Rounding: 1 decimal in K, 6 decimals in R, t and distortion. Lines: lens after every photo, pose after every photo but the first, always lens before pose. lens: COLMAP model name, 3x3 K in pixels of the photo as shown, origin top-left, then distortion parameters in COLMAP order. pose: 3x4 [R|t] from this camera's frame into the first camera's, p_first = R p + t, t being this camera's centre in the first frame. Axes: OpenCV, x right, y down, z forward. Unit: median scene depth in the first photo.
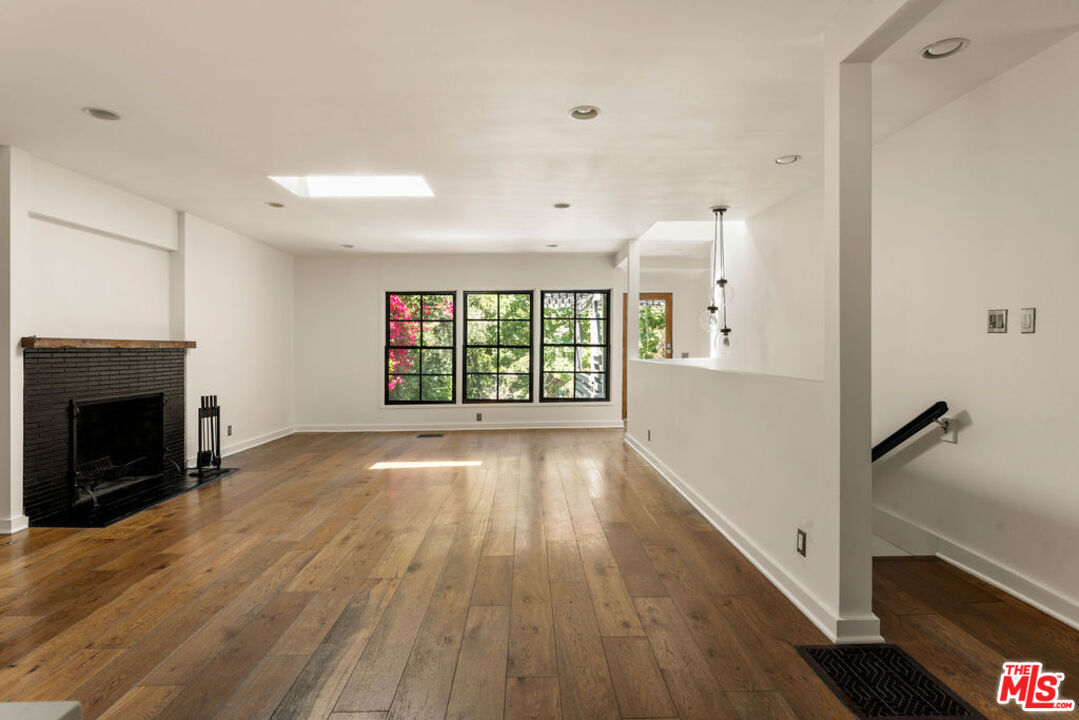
lens RADIAL K [[565.8, 0, 539.5], [0, 565.8, 360.0], [0, 0, 1]] dist [0.003257, -0.000044]
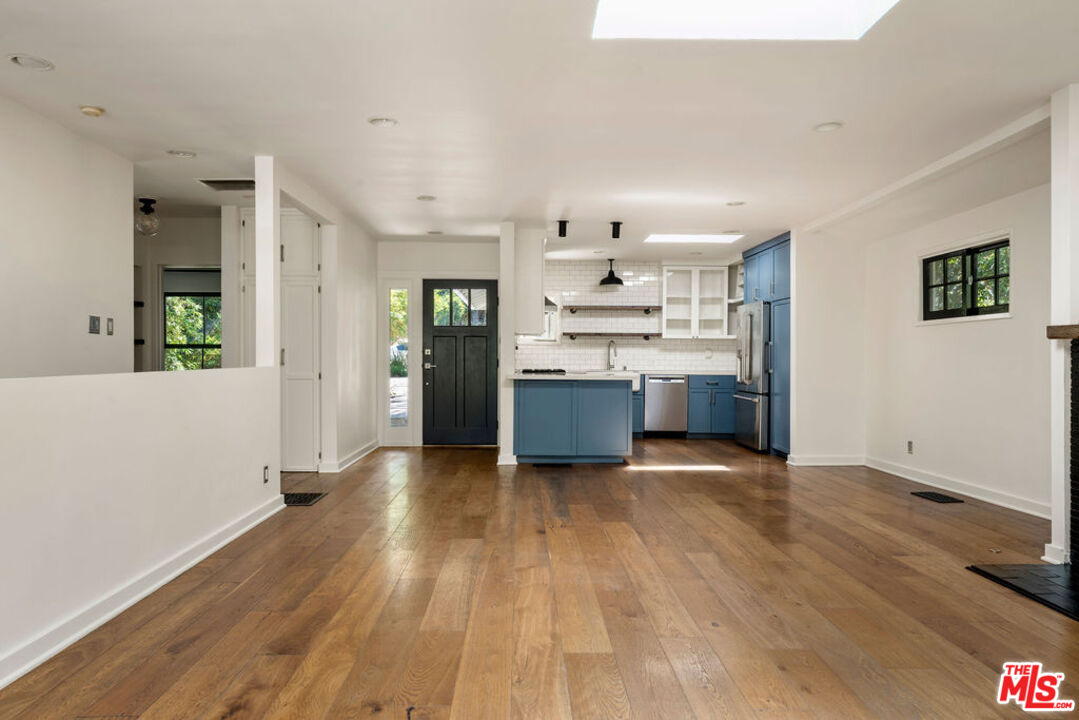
lens RADIAL K [[704.7, 0, 521.7], [0, 704.7, 361.0], [0, 0, 1]] dist [0.003053, 0.001525]
pose [[-0.999945, 0.005167, 0.009174, -0.161714], [0.005481, 0.999387, 0.034578, -0.029196], [-0.008990, 0.034626, -0.999360, 2.003670]]
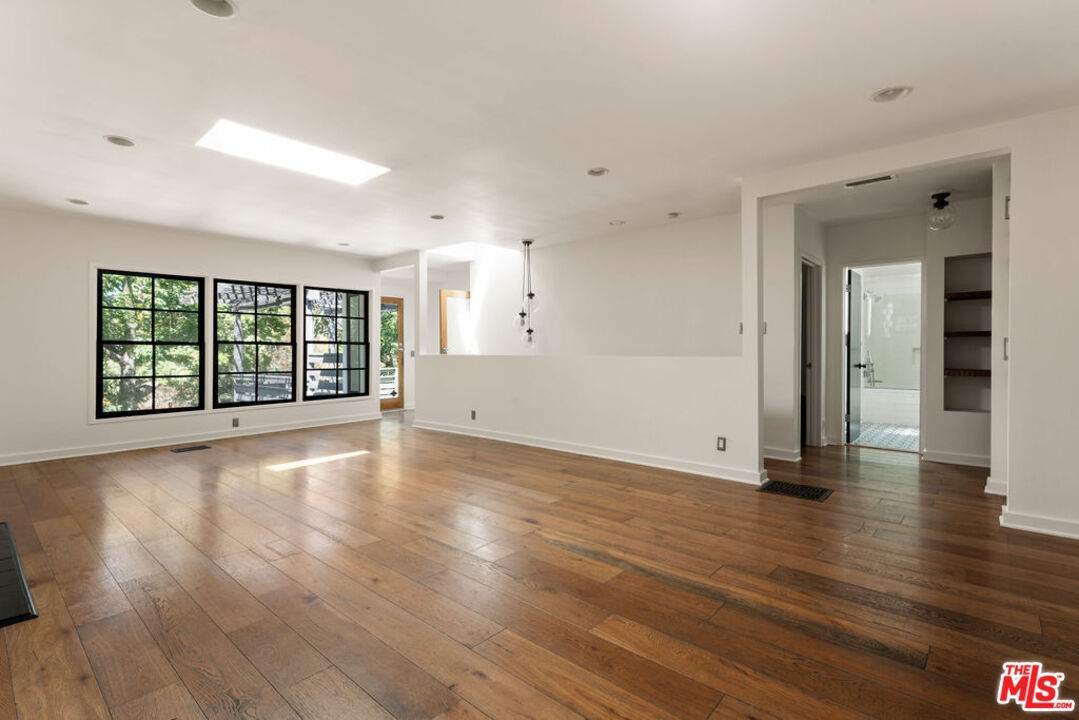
lens RADIAL K [[510.1, 0, 553.3], [0, 510.1, 359.3], [0, 0, 1]] dist [0.002113, -0.000036]
pose [[0.667138, -0.012284, 0.744833, -0.806691], [0.018816, 0.999823, -0.000363, 0.024923], [-0.744696, 0.014257, 0.667251, 0.206985]]
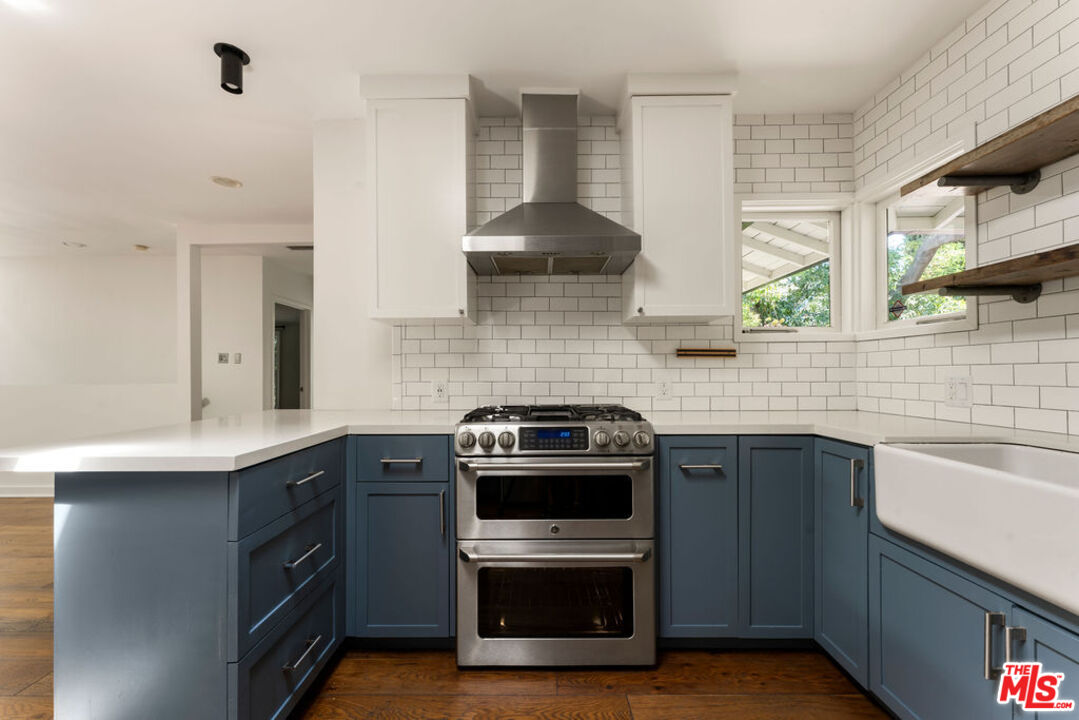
lens RADIAL K [[435.0, 0, 535.6], [0, 435.0, 371.3], [0, 0, 1]] dist [0.001038, 0.000128]
pose [[0.024604, 0.009977, 0.999647, -0.737800], [0.031920, 0.999433, -0.010760, 0.036043], [-0.999188, 0.032173, 0.024272, -0.261886]]
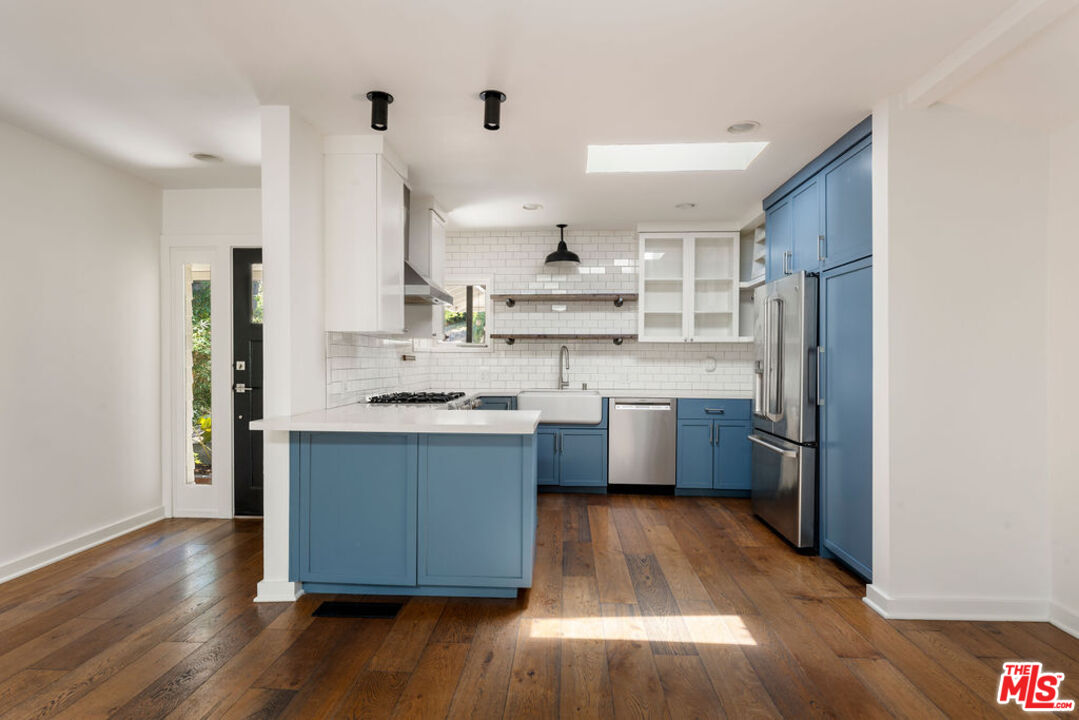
lens RADIAL K [[586.2, 0, 527.1], [0, 586.2, 360.7], [0, 0, 1]] dist [0.001808, -0.000249]
pose [[-0.997016, 0.007489, 0.076830, -0.496309], [0.009918, 0.999461, 0.031287, -0.022128], [-0.076554, 0.031955, -0.996553, 0.845224]]
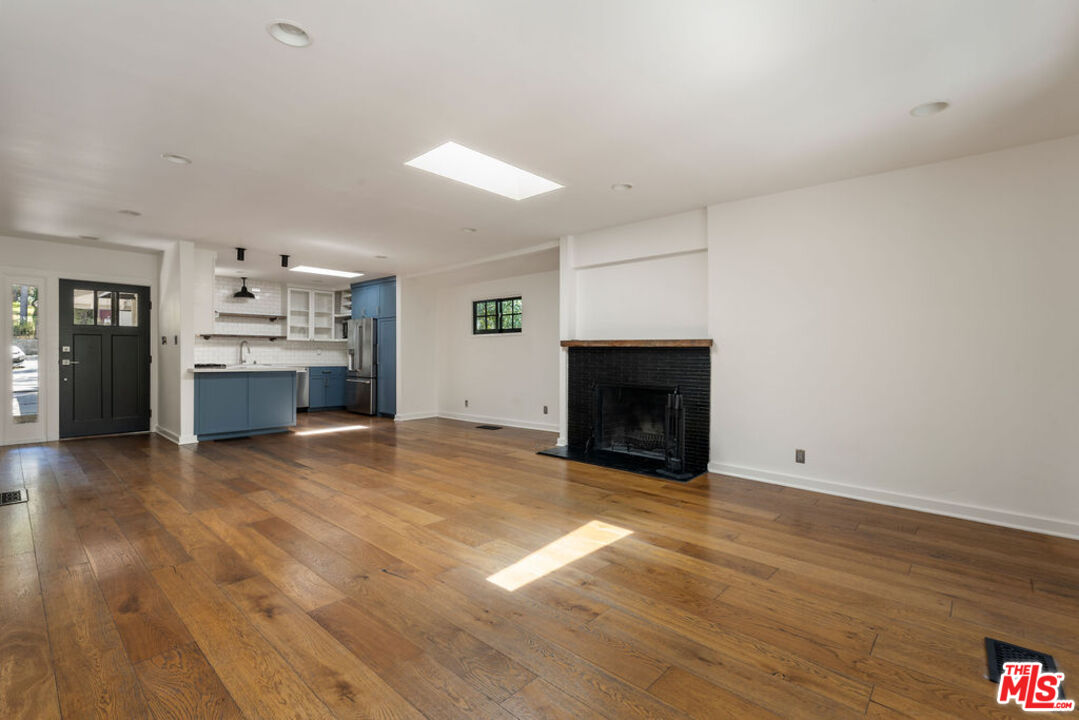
lens RADIAL K [[496.4, 0, 539.5], [0, 496.4, 360.0], [0, 0, 1]] dist [0.000996, -0.000093]
pose [[-0.690664, 0.013287, -0.723054, 0.274063], [-0.018775, 0.999165, 0.036294, -0.035161], [0.722932, 0.038642, -0.689838, 2.036750]]
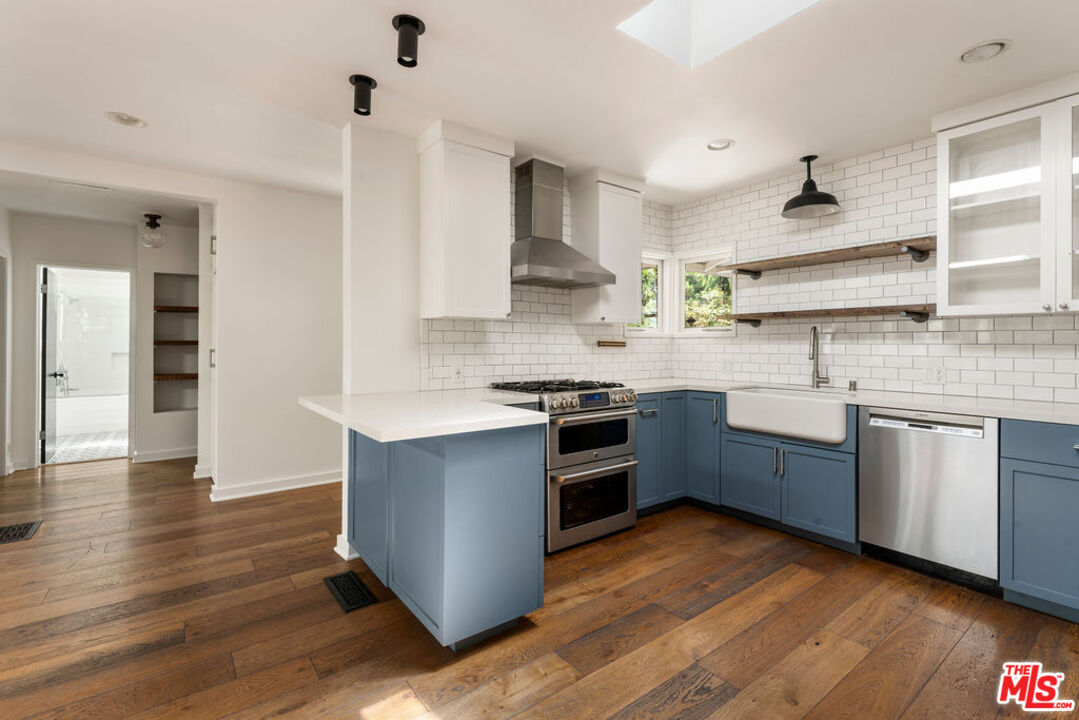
lens RADIAL K [[490.4, 0, 536.7], [0, 490.4, 347.8], [0, 0, 1]] dist [-0.000990, -0.000106]
pose [[-0.587145, 0.003158, 0.809476, -0.895276], [0.026559, 0.999529, 0.015364, -0.001042], [-0.809046, 0.030519, -0.586952, 0.278319]]
